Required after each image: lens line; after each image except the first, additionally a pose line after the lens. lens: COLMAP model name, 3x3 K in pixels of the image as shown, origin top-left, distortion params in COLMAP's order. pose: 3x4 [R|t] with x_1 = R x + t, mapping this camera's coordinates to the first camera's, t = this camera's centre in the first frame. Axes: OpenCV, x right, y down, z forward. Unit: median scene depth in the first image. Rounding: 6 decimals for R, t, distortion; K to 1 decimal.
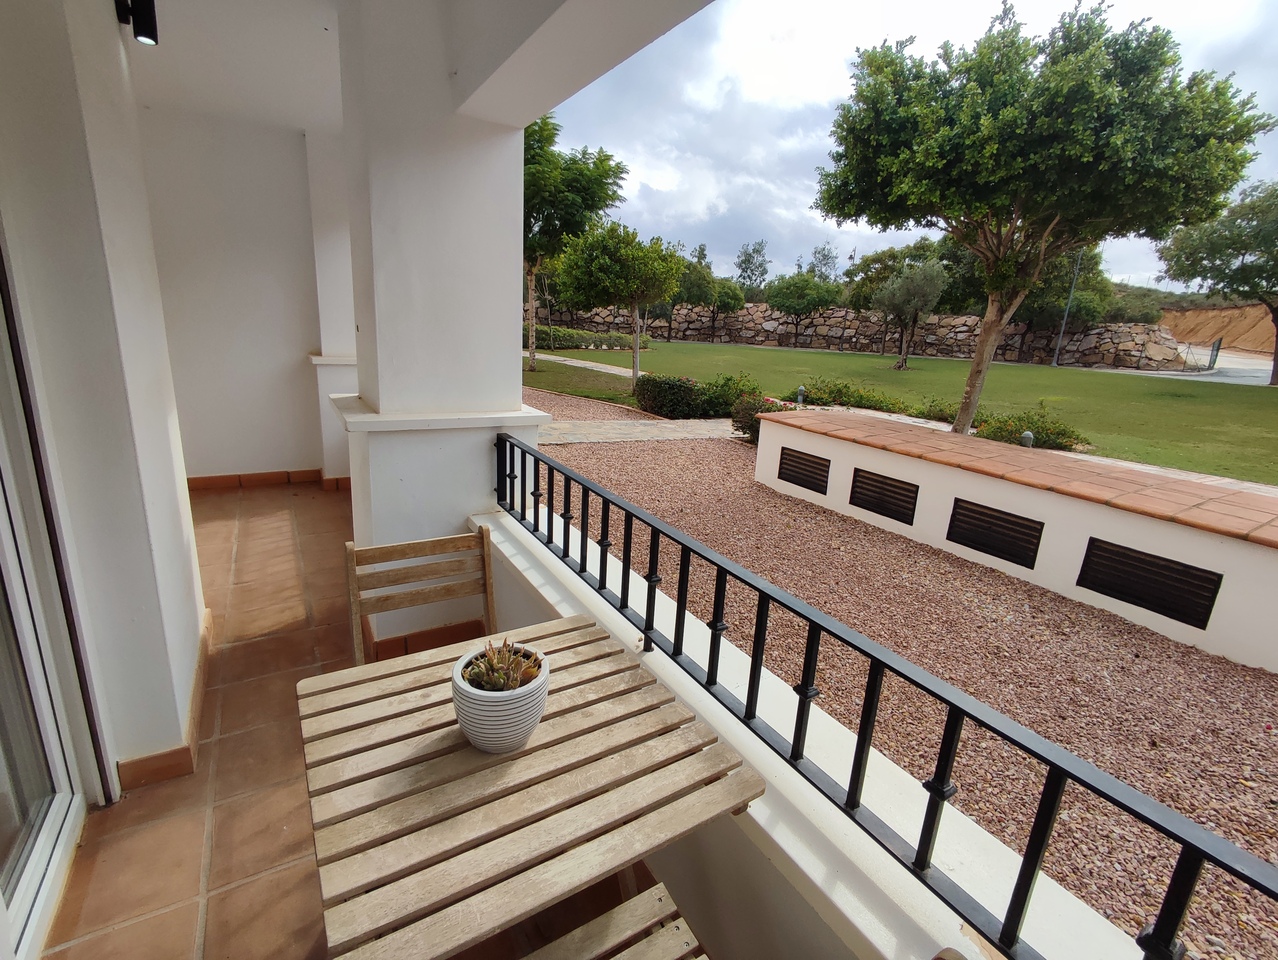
lens RADIAL K [[586.5, 0, 651.0], [0, 586.5, 470.9], [0, 0, 1]] dist [-0.005177, 0.001740]
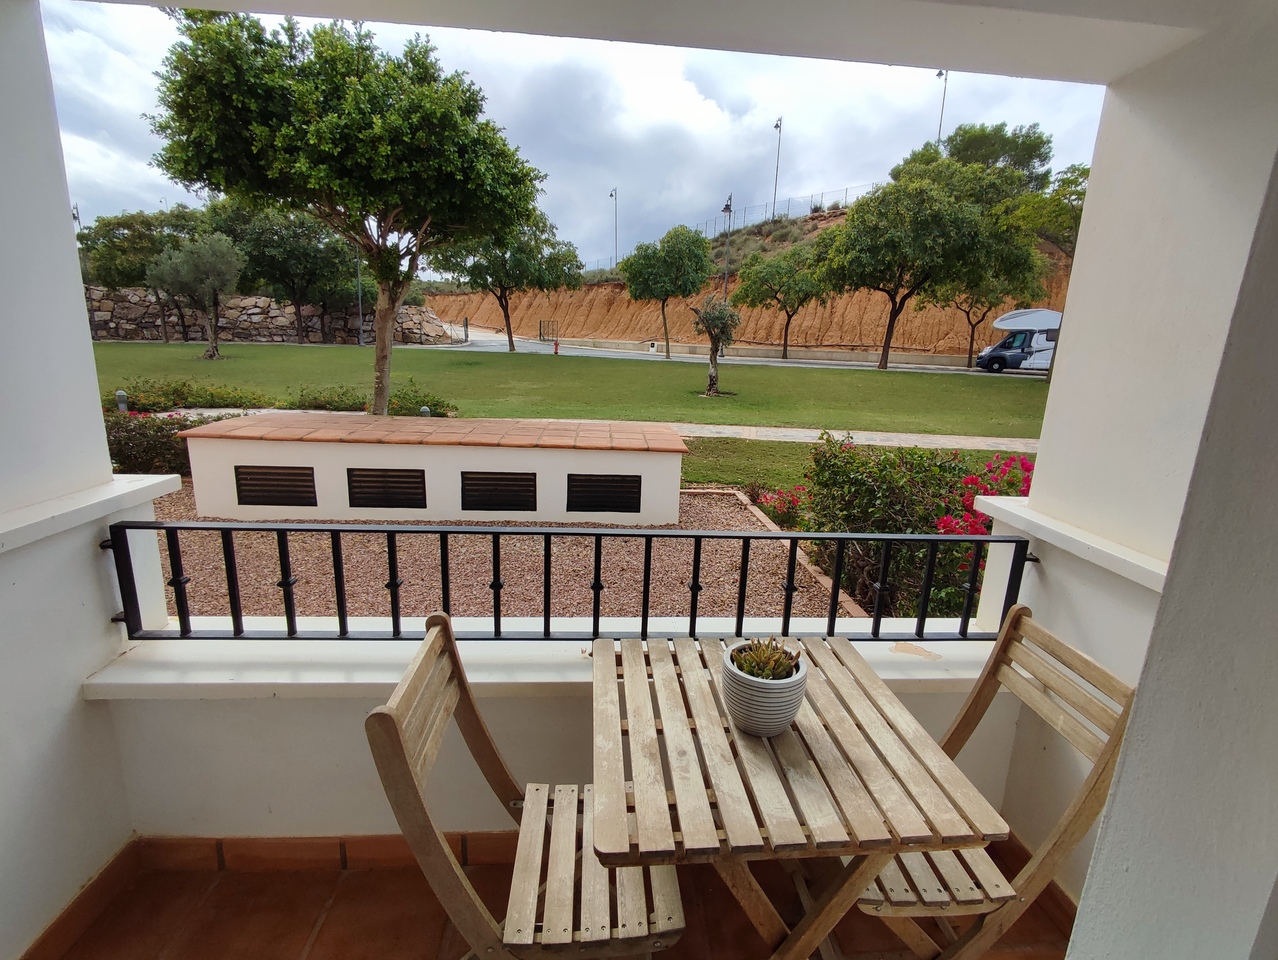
lens RADIAL K [[586.5, 0, 651.0], [0, 586.5, 470.9], [0, 0, 1]] dist [-0.005177, 0.001740]
pose [[0.468577, -0.233380, 0.852038, -0.170442], [0.206537, 0.966686, 0.151199, -0.032346], [-0.858940, 0.105130, 0.501168, 0.080092]]
